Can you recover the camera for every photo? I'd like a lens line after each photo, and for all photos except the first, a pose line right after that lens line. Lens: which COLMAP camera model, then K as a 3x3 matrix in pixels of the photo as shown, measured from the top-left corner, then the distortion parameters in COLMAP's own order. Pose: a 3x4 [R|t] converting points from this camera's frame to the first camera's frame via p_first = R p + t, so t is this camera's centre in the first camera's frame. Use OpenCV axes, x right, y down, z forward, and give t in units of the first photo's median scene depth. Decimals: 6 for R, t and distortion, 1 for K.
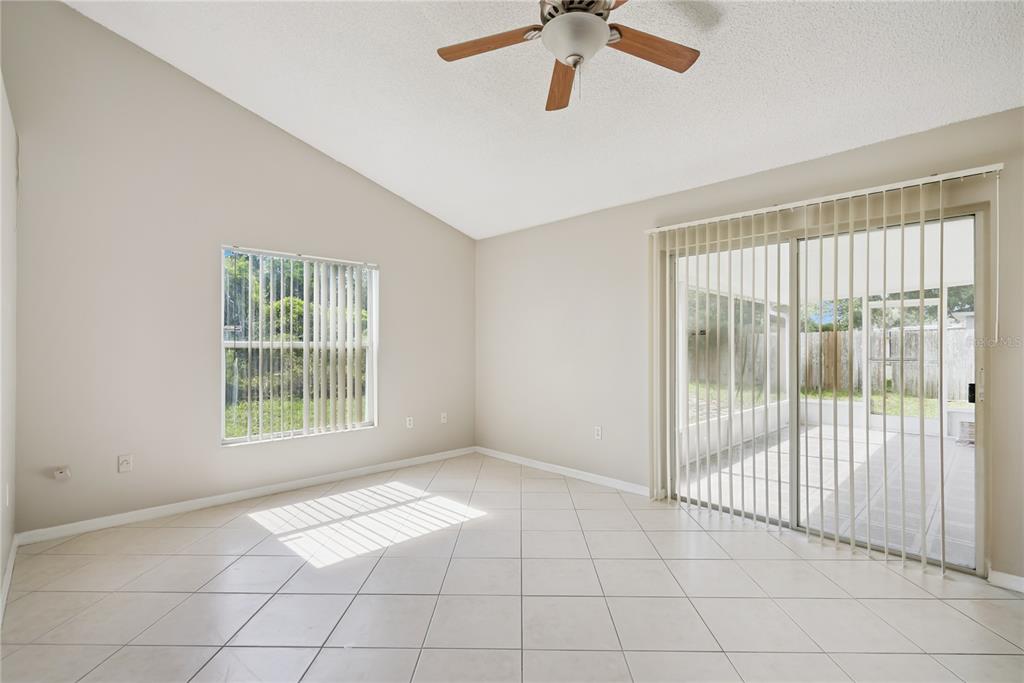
lens RADIAL K [[471.4, 0, 512.1], [0, 471.4, 344.0], [0, 0, 1]] dist [0.003647, -0.000259]
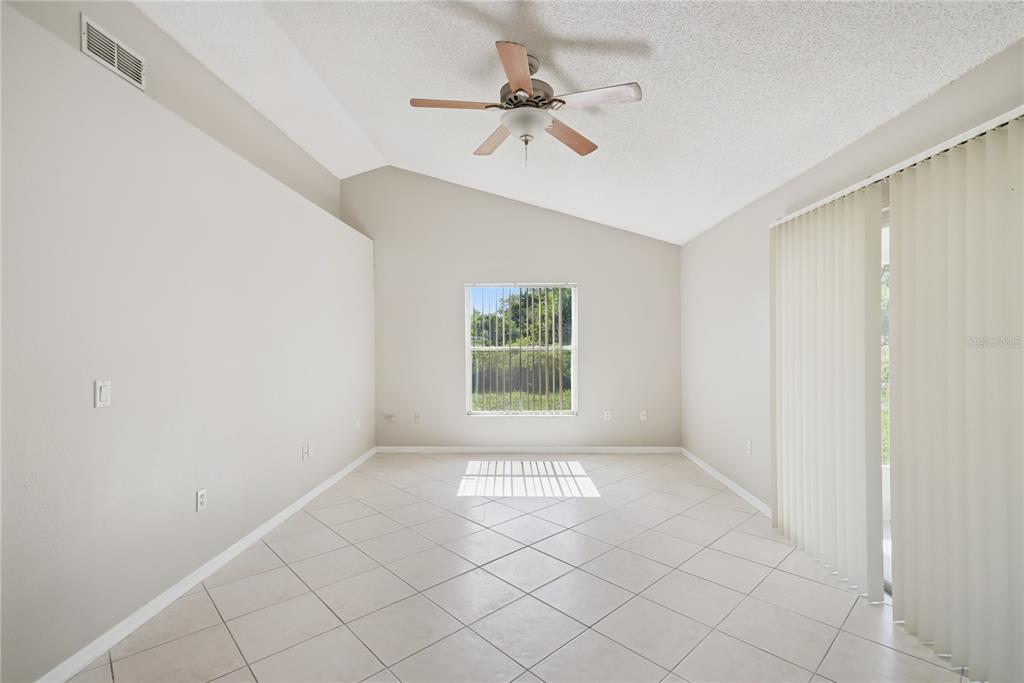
lens RADIAL K [[471.4, 0, 520.9], [0, 471.4, 342.4], [0, 0, 1]] dist [0.003647, -0.000259]
pose [[0.705413, -0.001974, -0.708794, 0.494584], [0.006267, 0.999974, 0.003453, -0.020308], [0.708769, -0.006878, 0.705407, 0.034786]]
